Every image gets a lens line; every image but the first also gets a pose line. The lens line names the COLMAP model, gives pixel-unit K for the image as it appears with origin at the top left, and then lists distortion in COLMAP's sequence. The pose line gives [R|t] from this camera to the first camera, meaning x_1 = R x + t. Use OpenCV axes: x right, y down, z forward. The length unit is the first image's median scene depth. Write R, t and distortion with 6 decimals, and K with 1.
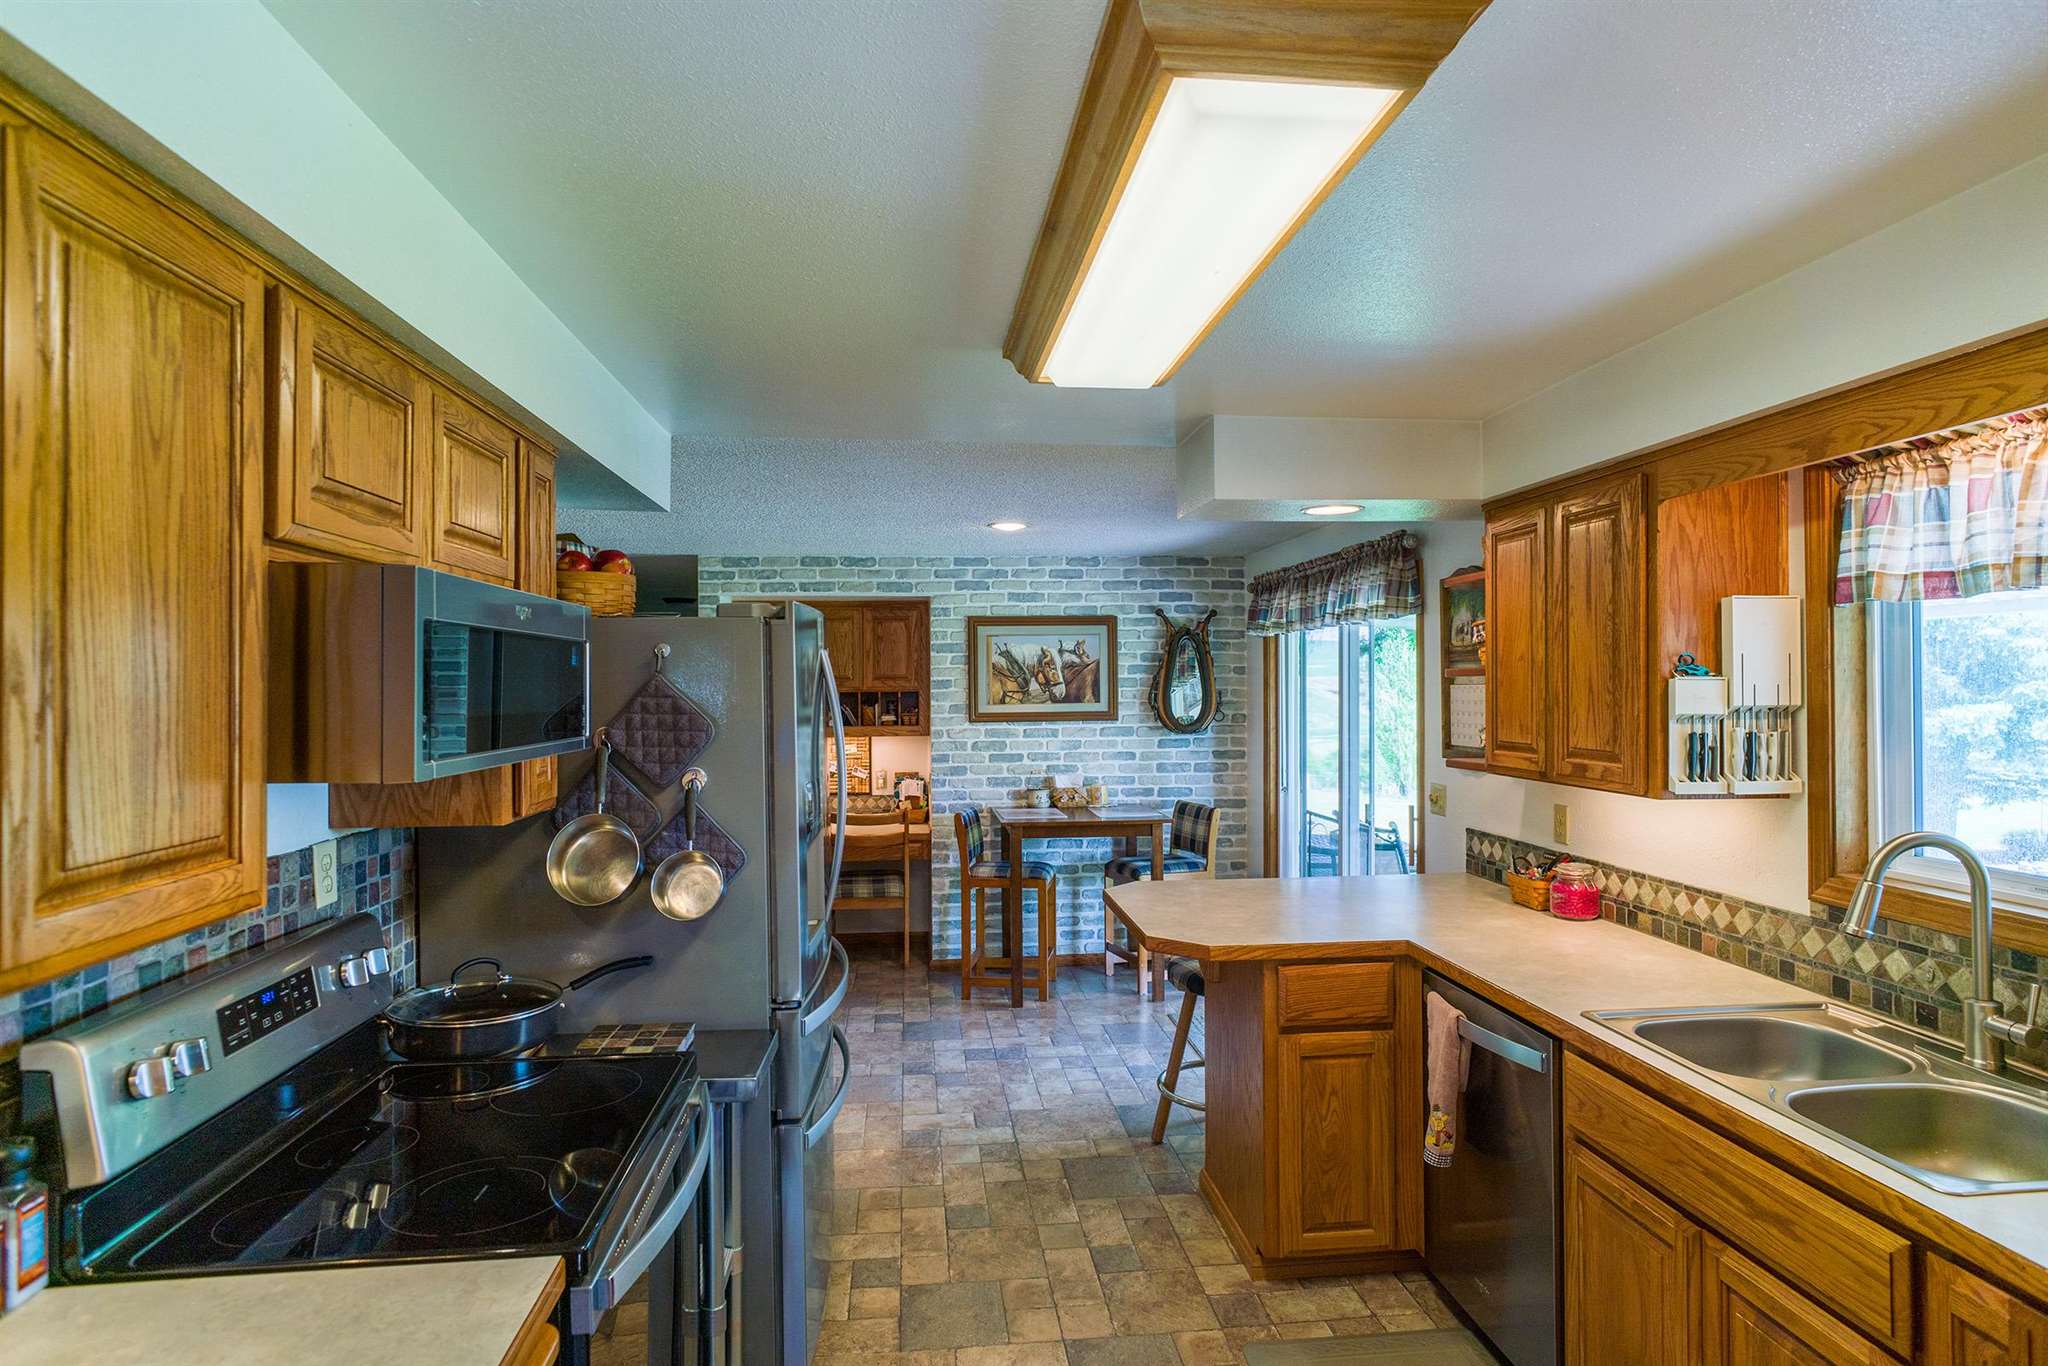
lens RADIAL K [[1126.9, 0, 1022.5], [0, 1126.9, 679.5], [0, 0, 1]] dist [-0.000574, -0.000125]
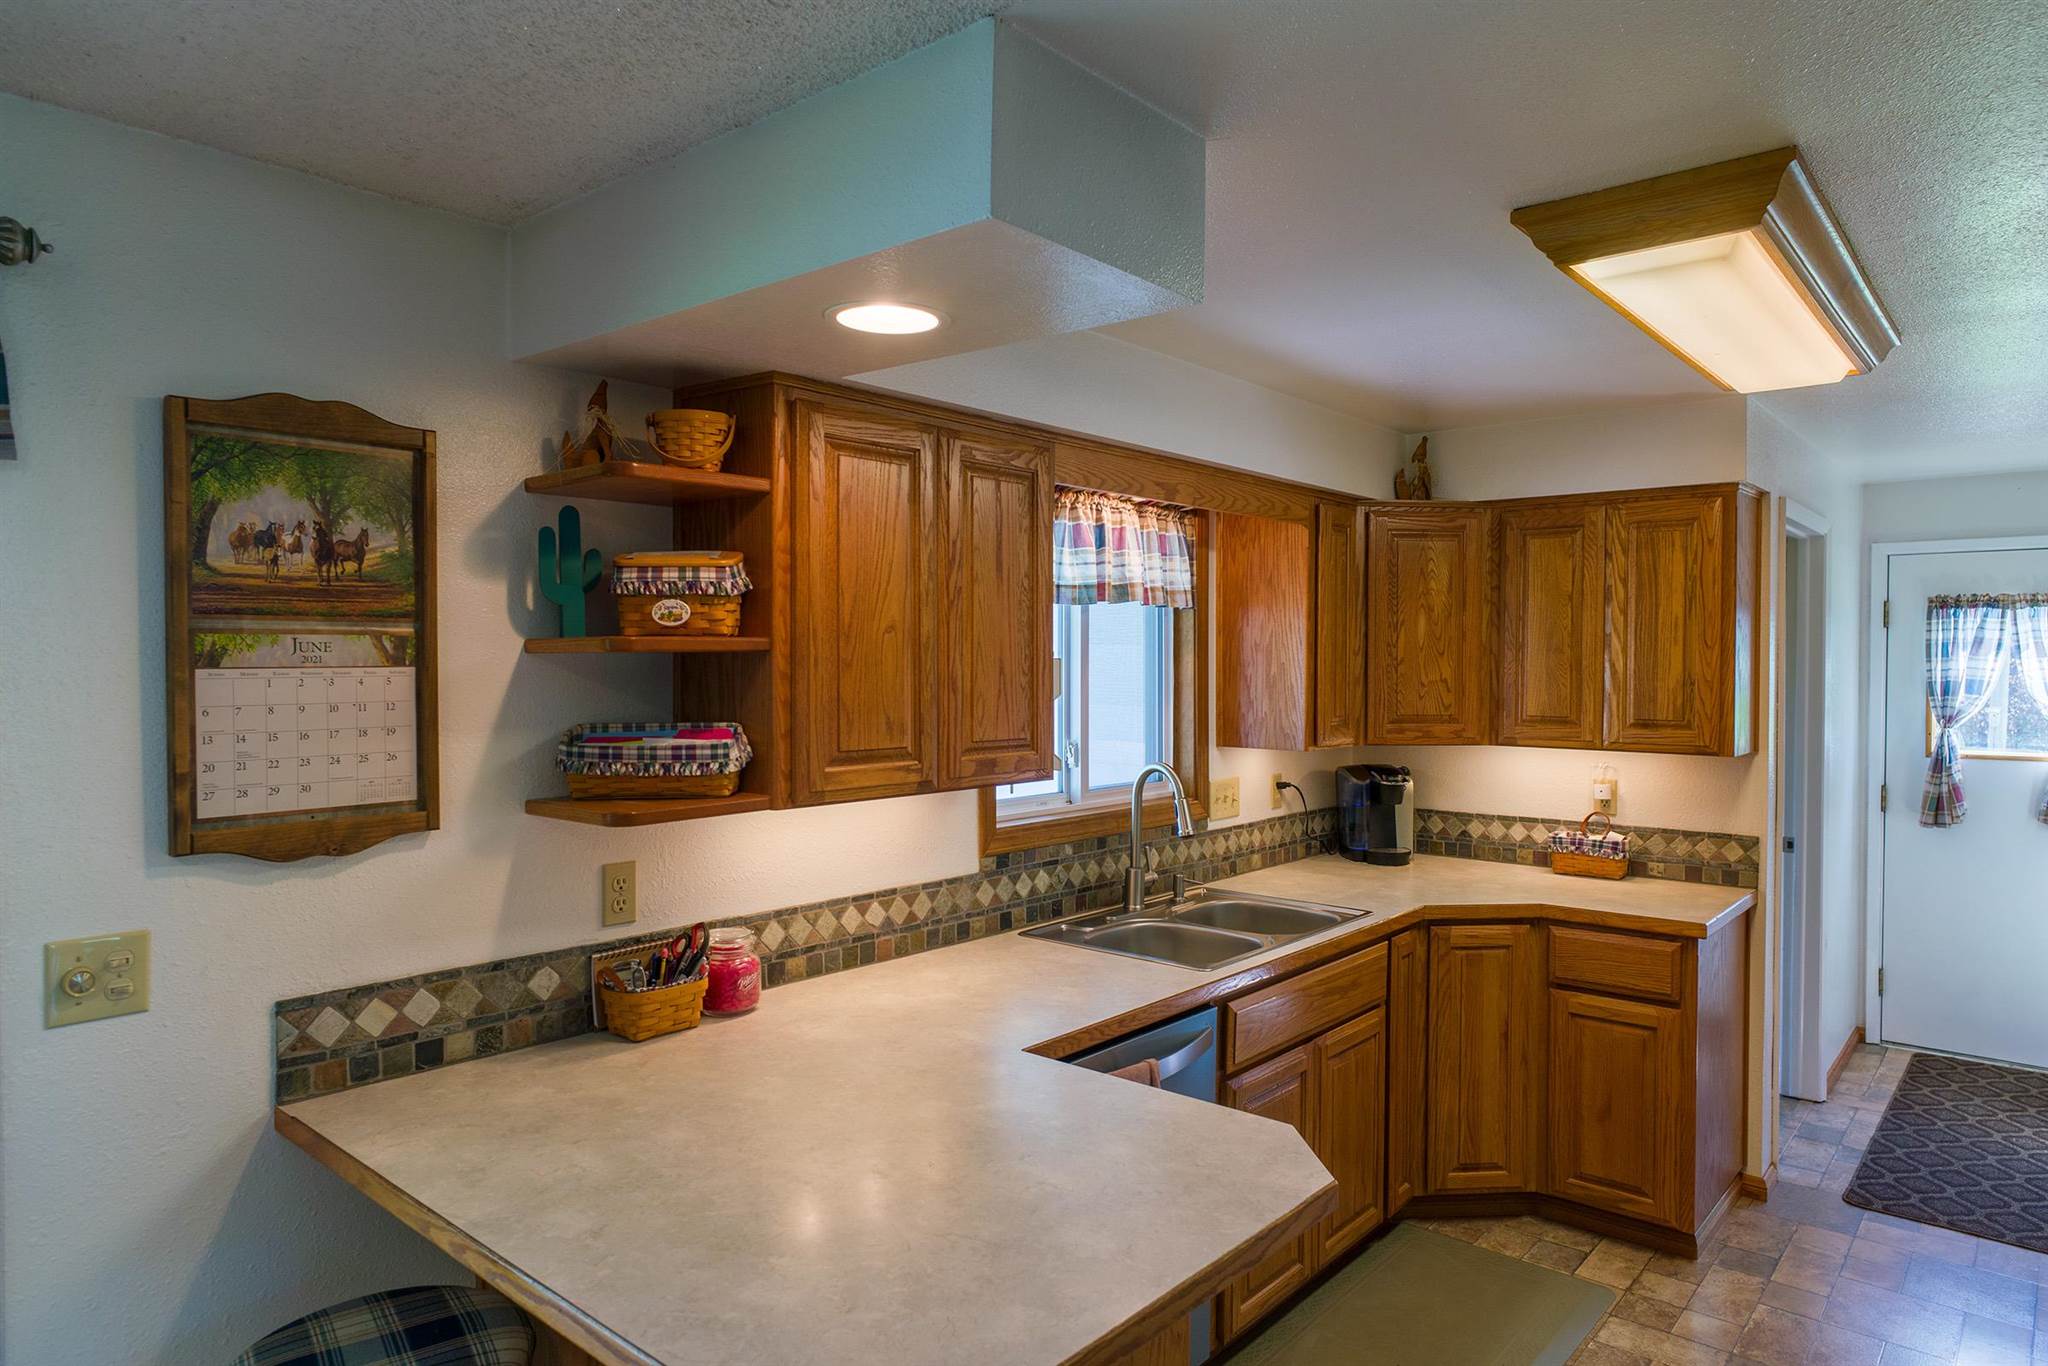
lens RADIAL K [[1233.2, 0, 1028.6], [0, 1233.2, 675.7], [0, 0, 1]] dist [-0.023724, 0.013746]
pose [[-0.676631, -0.003064, 0.736316, -0.210829], [0.002435, 0.999977, 0.006398, 0.006110], [-0.736318, 0.006122, -0.676608, 1.598762]]
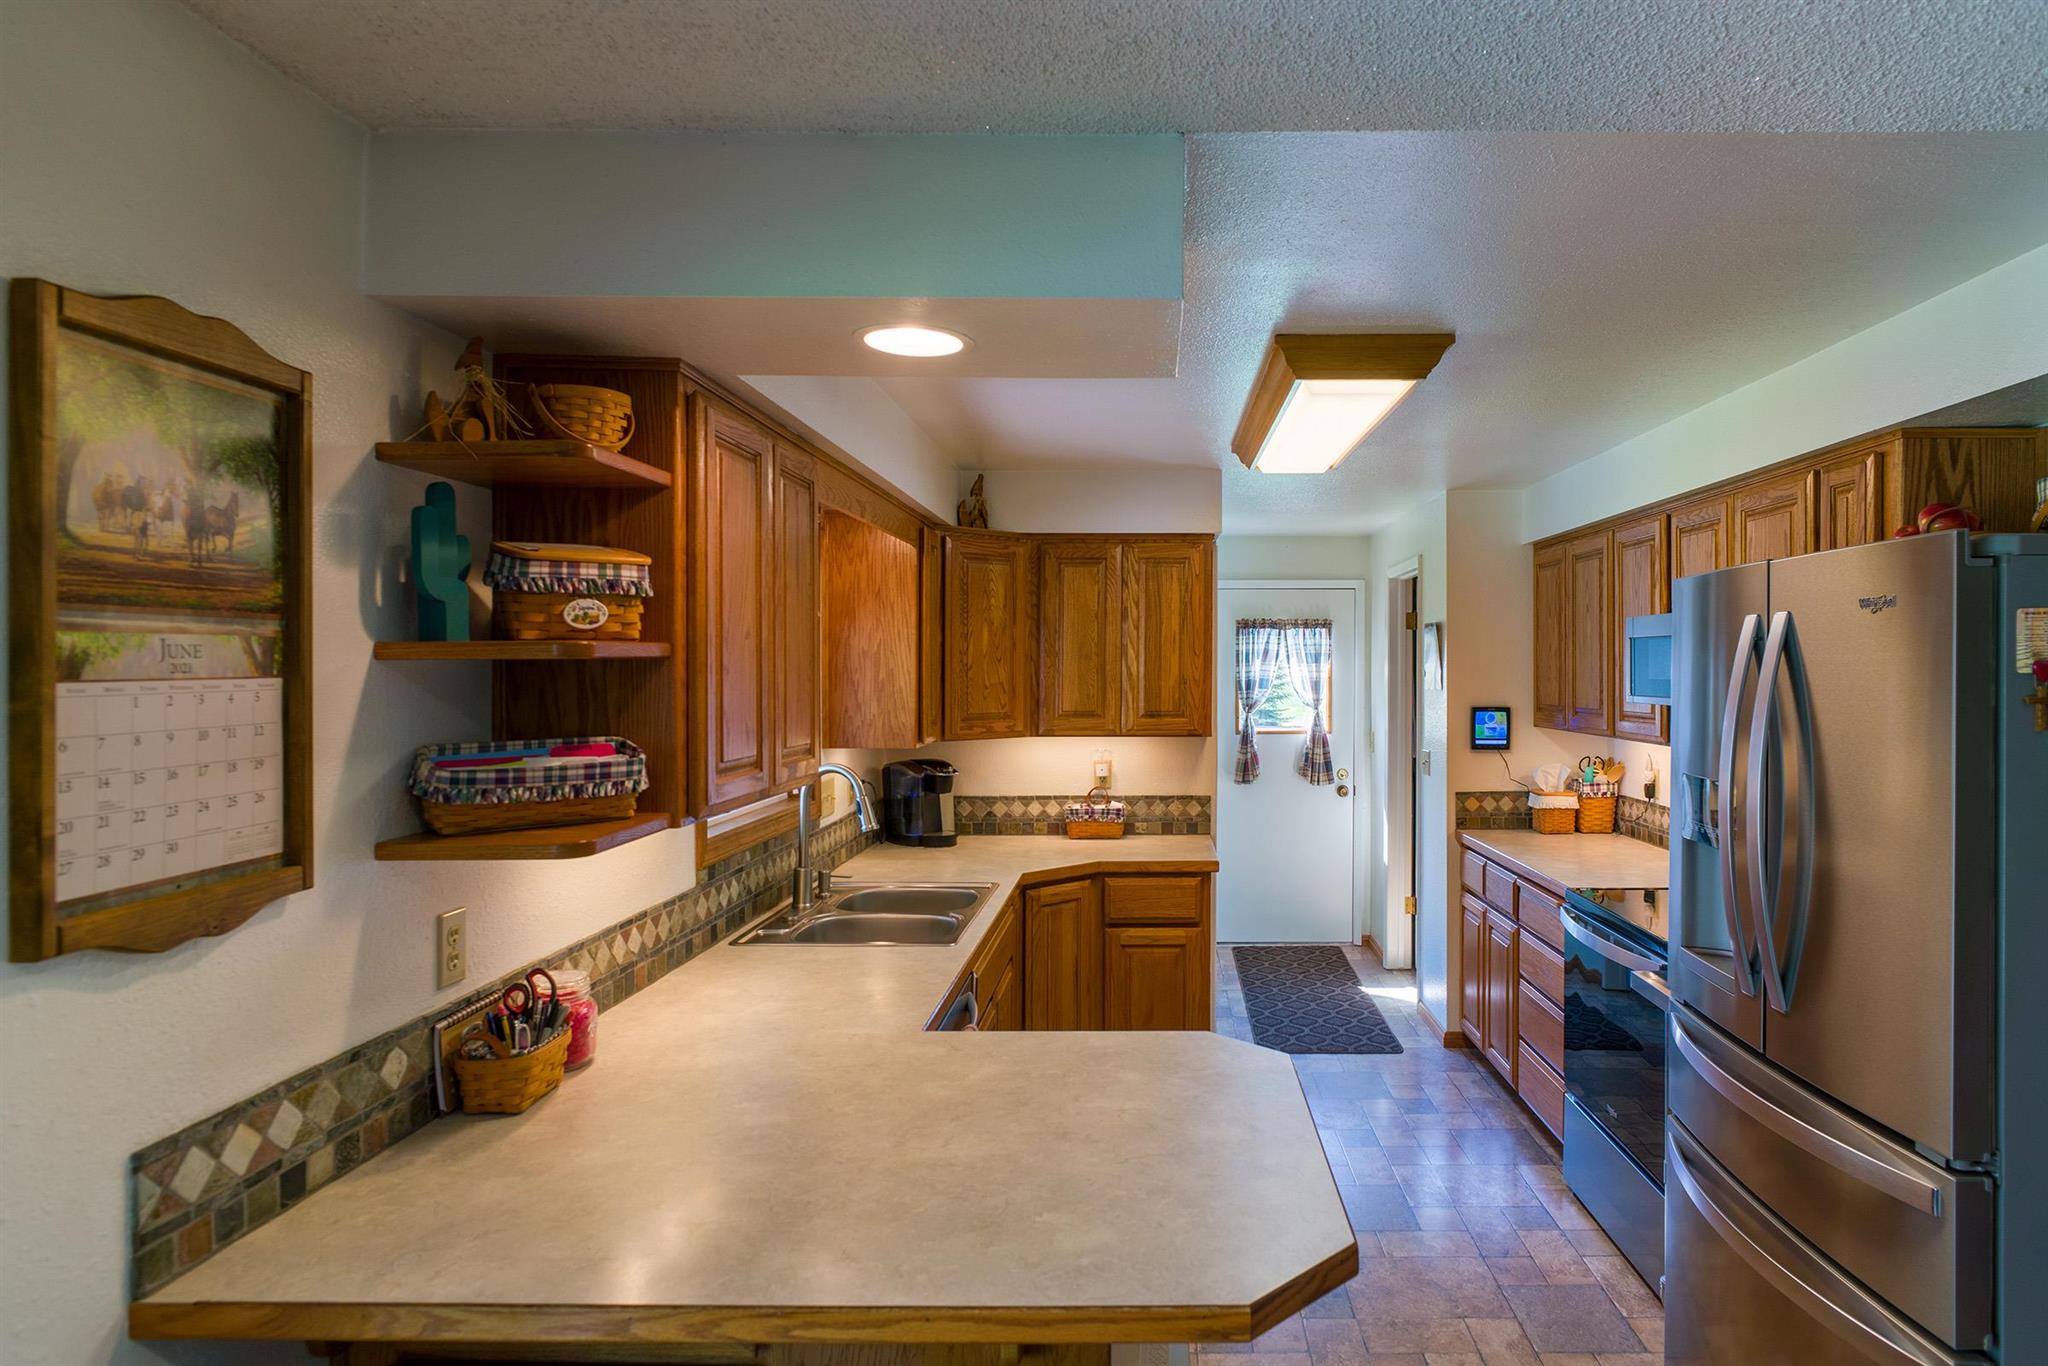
lens RADIAL K [[1233.2, 0, 1042.1], [0, 1233.2, 674.2], [0, 0, 1]] dist [-0.023724, 0.013746]
pose [[-0.991601, 0.010239, 0.128926, 0.162644], [0.010743, 0.999937, 0.003212, 0.004899], [-0.128885, 0.004570, -0.991649, 1.881385]]
